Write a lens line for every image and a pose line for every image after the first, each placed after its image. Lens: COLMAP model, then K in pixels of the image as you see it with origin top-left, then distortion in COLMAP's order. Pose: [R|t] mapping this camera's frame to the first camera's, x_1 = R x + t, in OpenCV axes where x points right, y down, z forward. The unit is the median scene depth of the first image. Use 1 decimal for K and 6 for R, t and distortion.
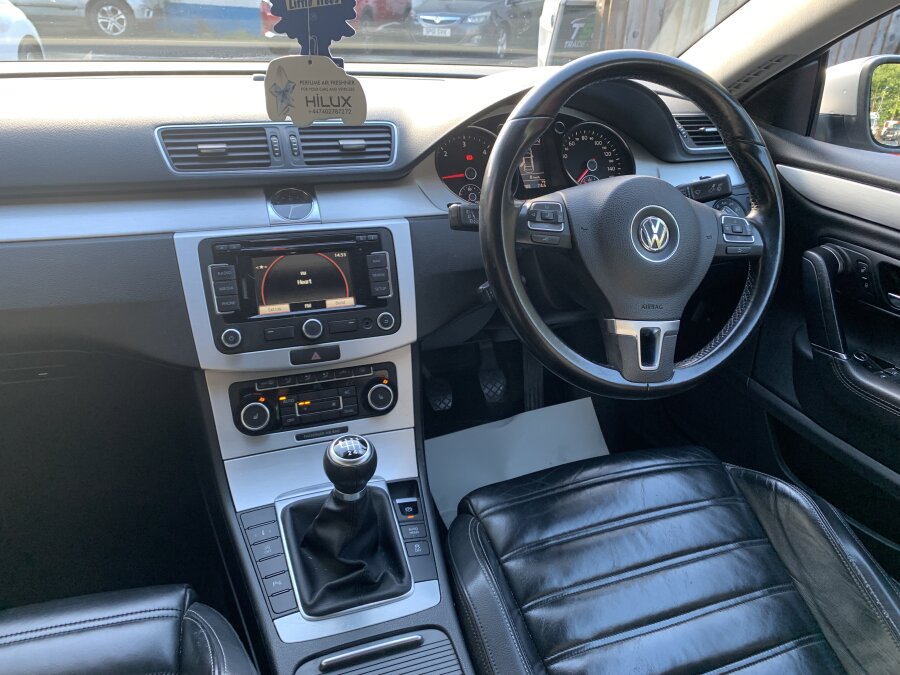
lens RADIAL K [[668.2, 0, 449.7], [0, 668.2, 342.2], [0, 0, 1]] dist [0.013215, -0.010562]
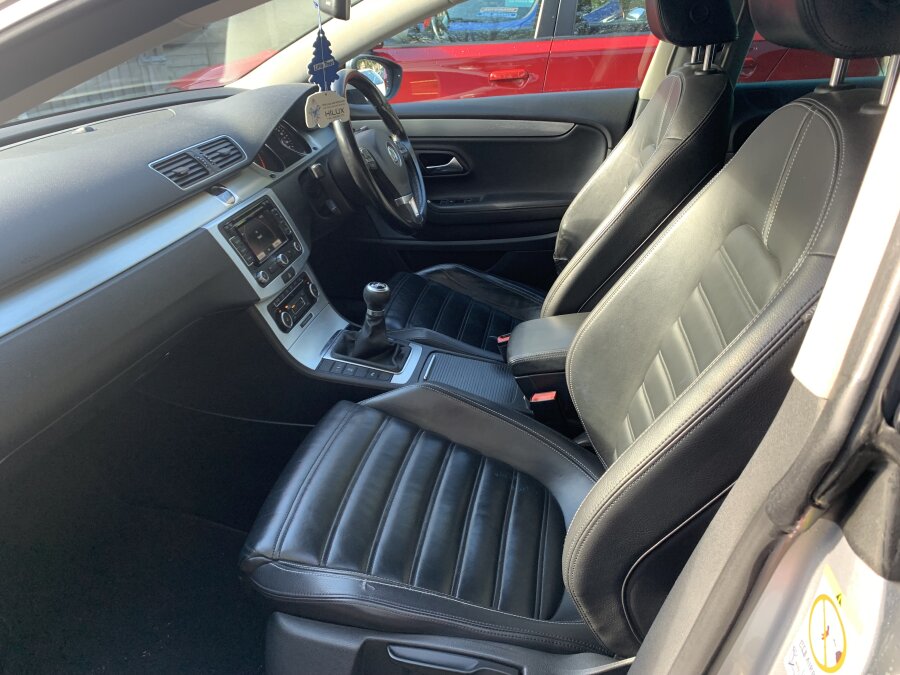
lens RADIAL K [[668.2, 0, 451.9], [0, 668.2, 335.4], [0, 0, 1]] dist [0.013215, -0.010562]
pose [[0.479613, -0.427645, 0.766219, -1.359932], [0.430766, 0.875489, 0.218994, -0.037621], [-0.764468, 0.225029, 0.604111, -0.264999]]
